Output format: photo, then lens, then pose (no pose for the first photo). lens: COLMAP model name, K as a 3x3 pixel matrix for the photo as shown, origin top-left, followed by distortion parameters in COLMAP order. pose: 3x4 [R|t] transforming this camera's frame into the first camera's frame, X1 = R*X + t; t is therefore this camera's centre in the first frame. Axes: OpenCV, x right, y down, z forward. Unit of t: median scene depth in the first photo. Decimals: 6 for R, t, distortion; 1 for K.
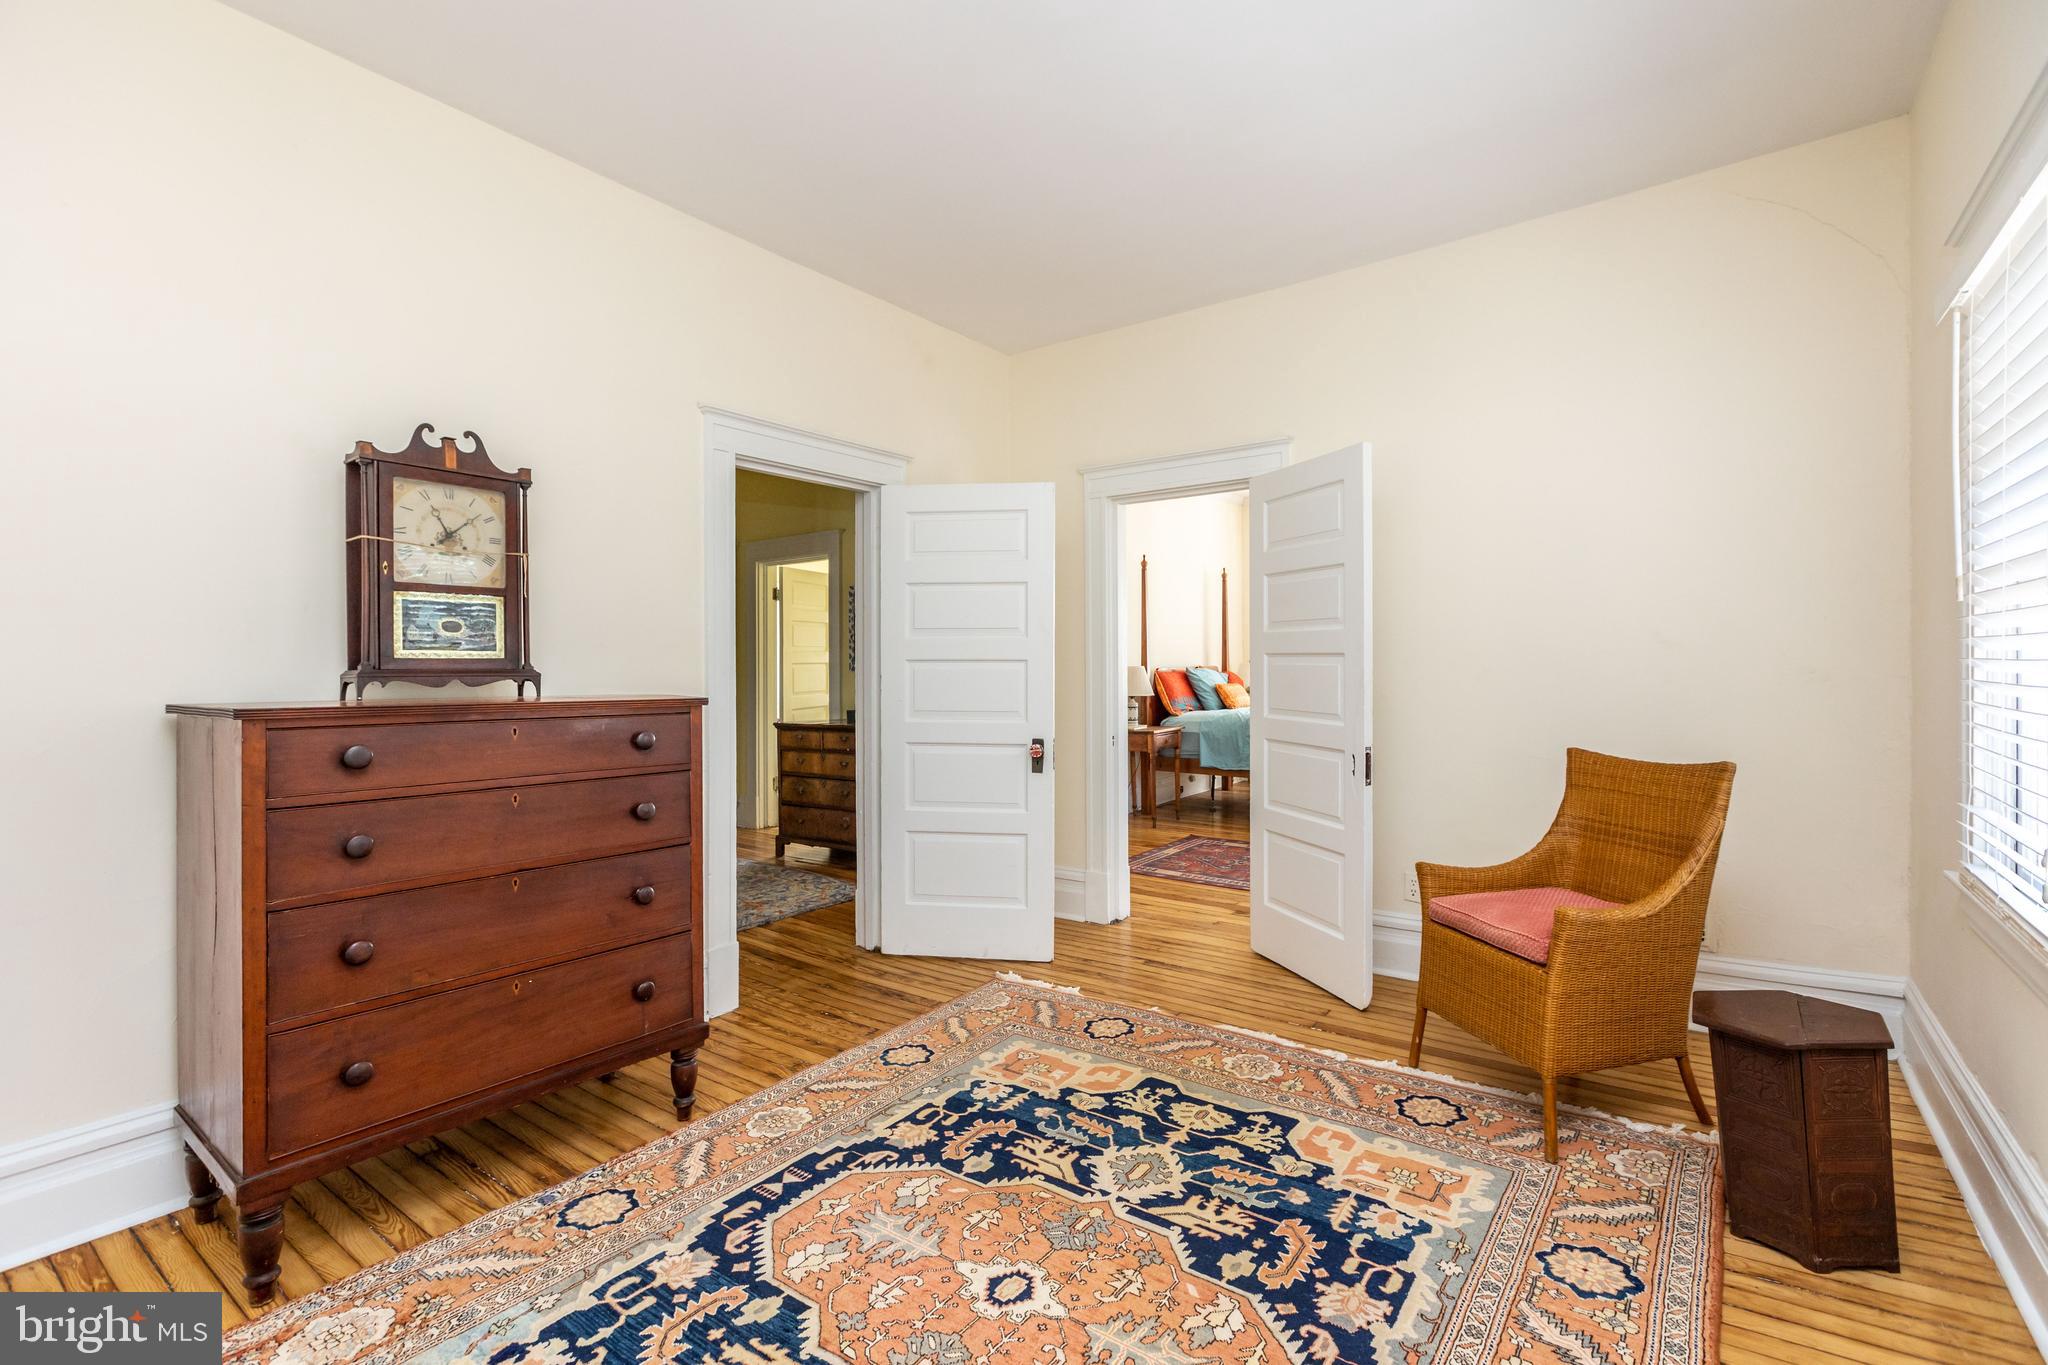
lens RADIAL K [[930.0, 0, 1027.0], [0, 930.0, 677.0], [0, 0, 1]] dist [0.002603, 0.000266]
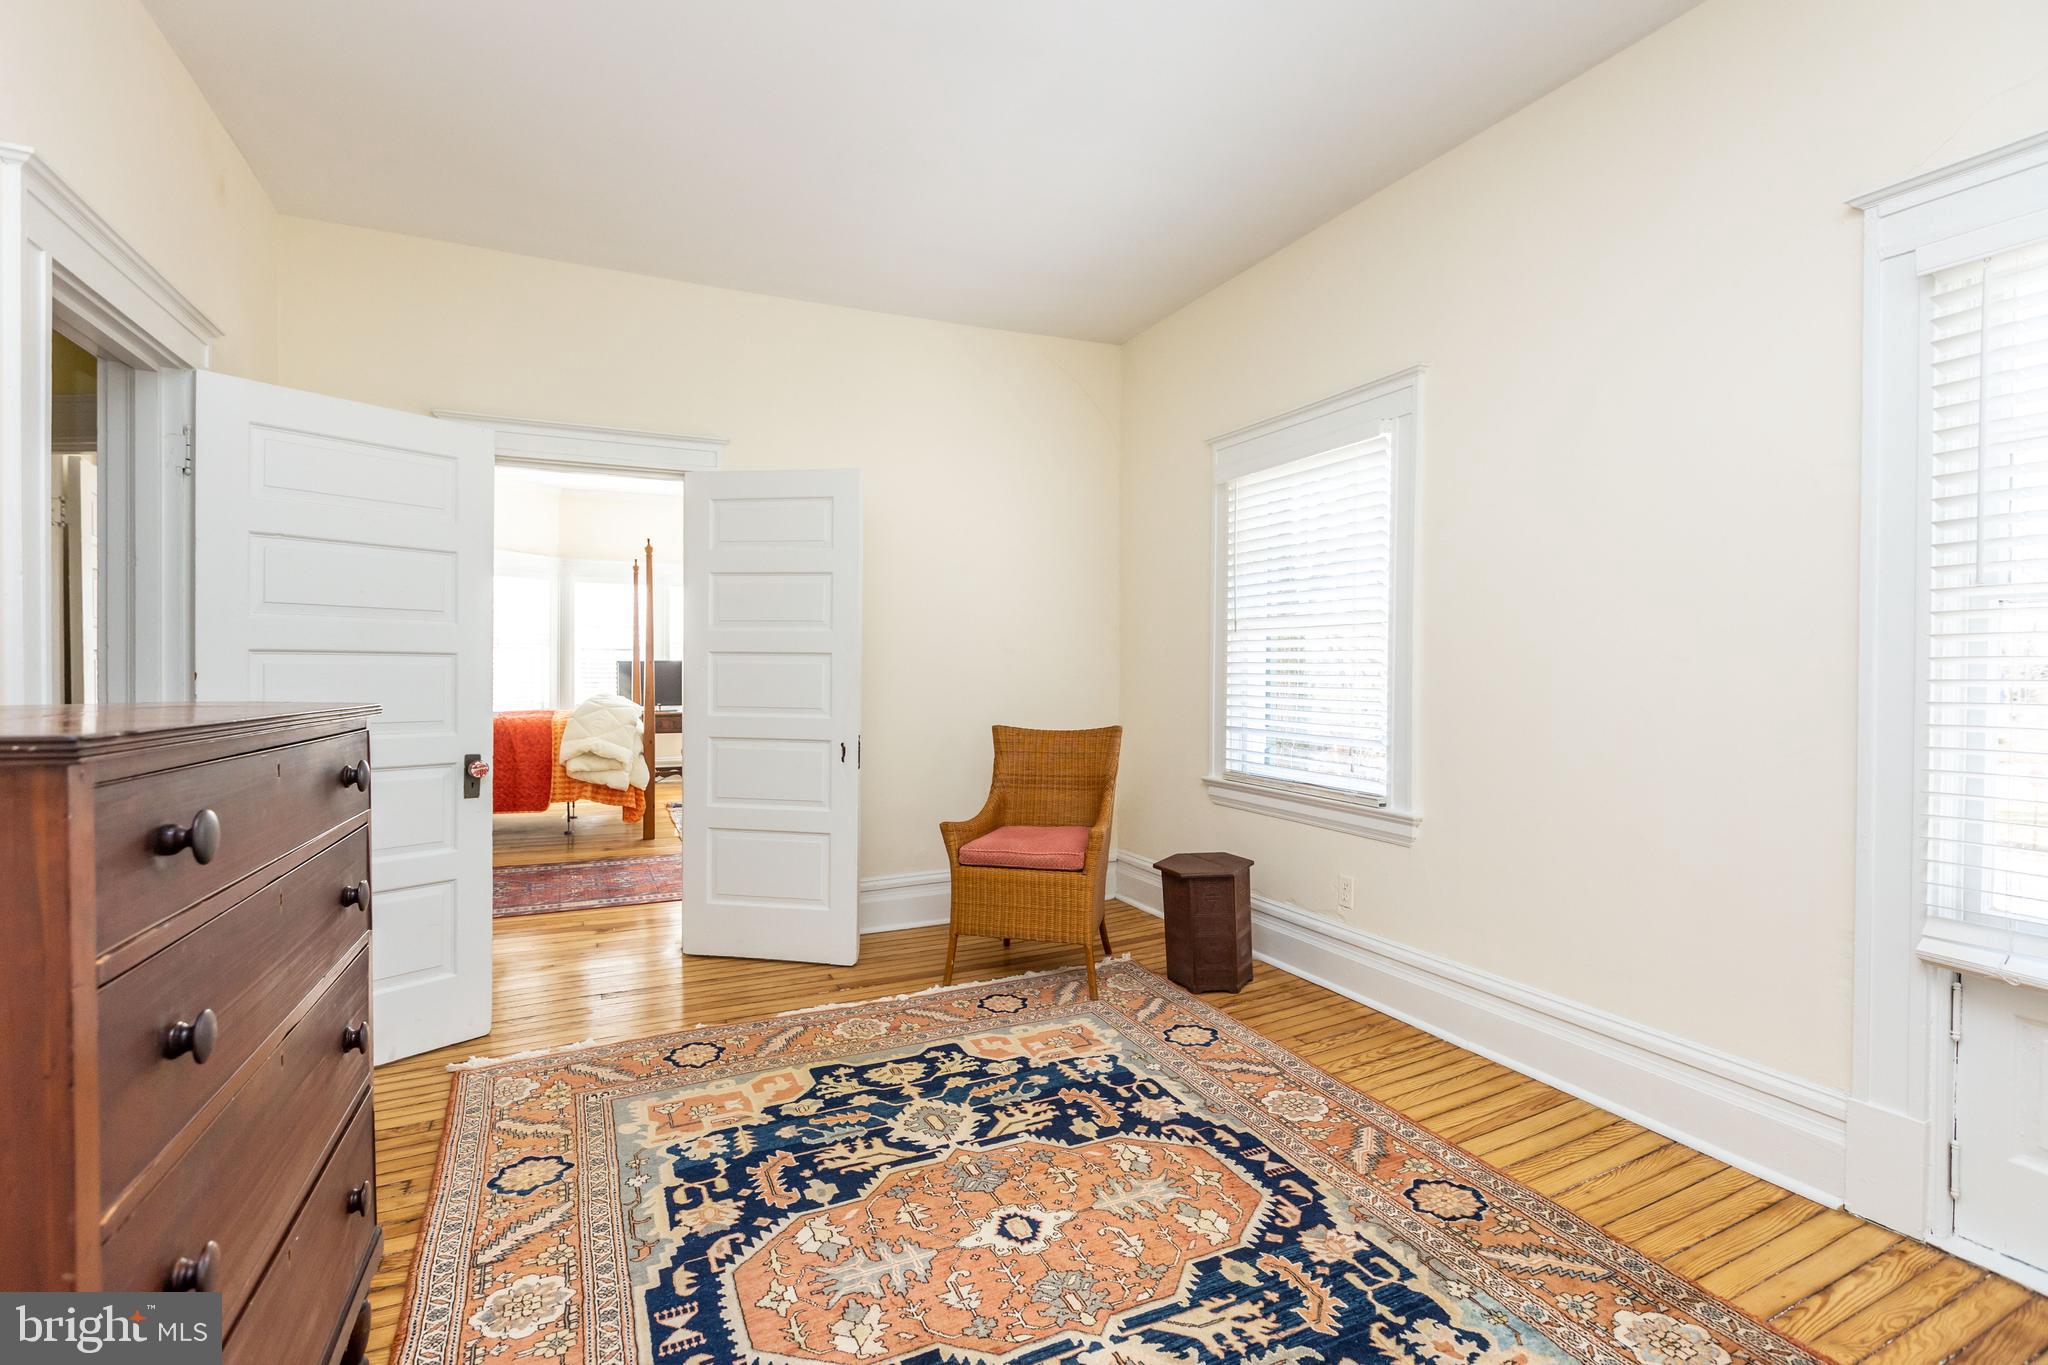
lens RADIAL K [[930.0, 0, 1027.0], [0, 930.0, 677.0], [0, 0, 1]] dist [0.002603, 0.000266]
pose [[0.486317, 0.000764, 0.873782, -0.749644], [0.004148, 0.999986, -0.003183, 0.009470], [-0.873772, 0.005172, 0.486308, 0.352398]]
